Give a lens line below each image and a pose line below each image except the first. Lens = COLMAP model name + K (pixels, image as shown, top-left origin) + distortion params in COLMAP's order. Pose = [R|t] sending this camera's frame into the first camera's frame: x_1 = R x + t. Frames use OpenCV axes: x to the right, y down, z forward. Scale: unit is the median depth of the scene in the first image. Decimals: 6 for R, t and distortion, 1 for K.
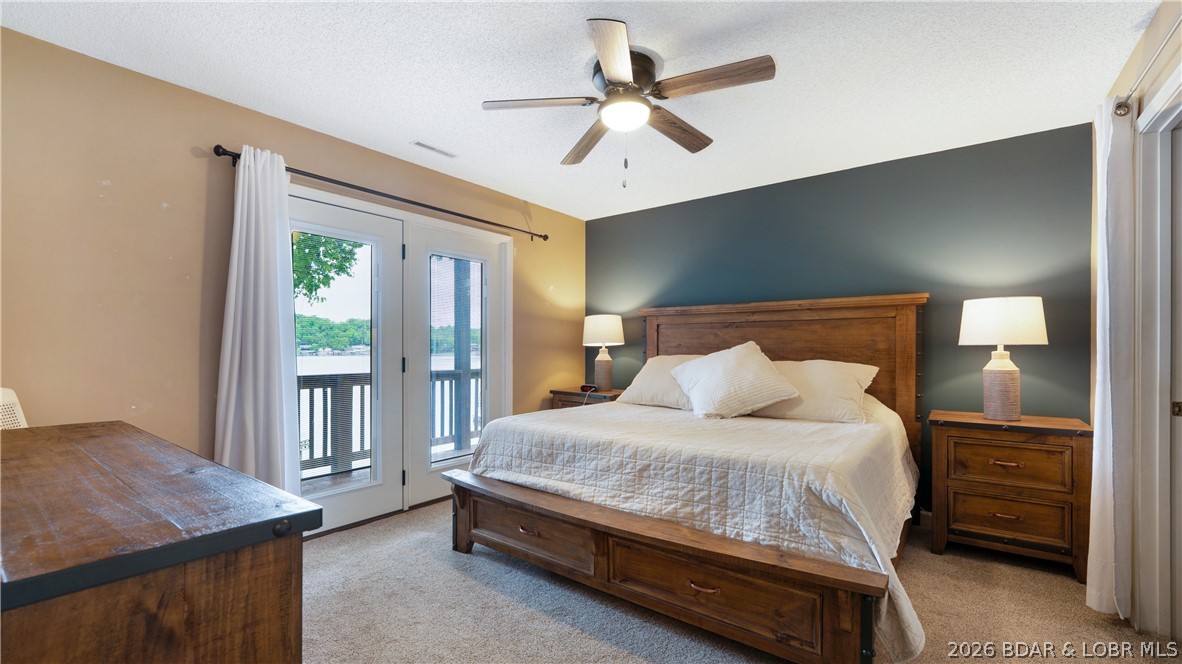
lens RADIAL K [[481.5, 0, 585.4], [0, 481.5, 336.3], [0, 0, 1]] dist [-0.001479, -0.000137]
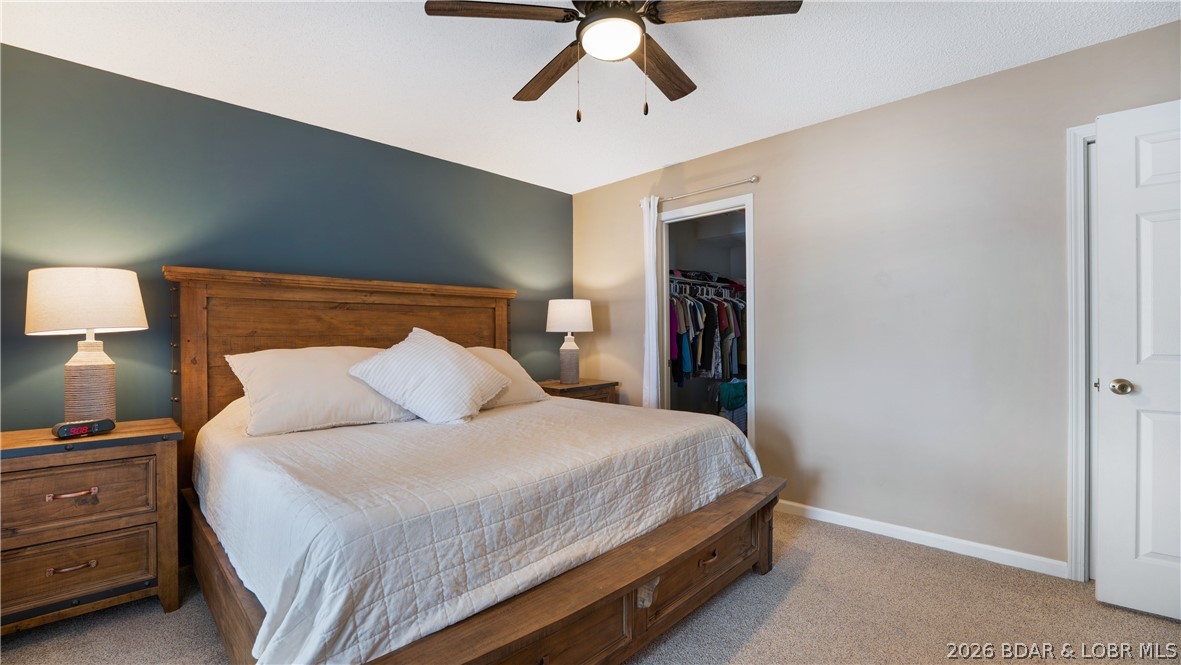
lens RADIAL K [[469.7, 0, 590.5], [0, 469.7, 332.5], [0, 0, 1]] dist [-0.025564, 0.000010]
pose [[0.152532, 0.000594, 0.988298, -0.622702], [-0.014115, 0.999899, 0.001578, 0.019996], [-0.988198, -0.014191, 0.152525, 0.850435]]
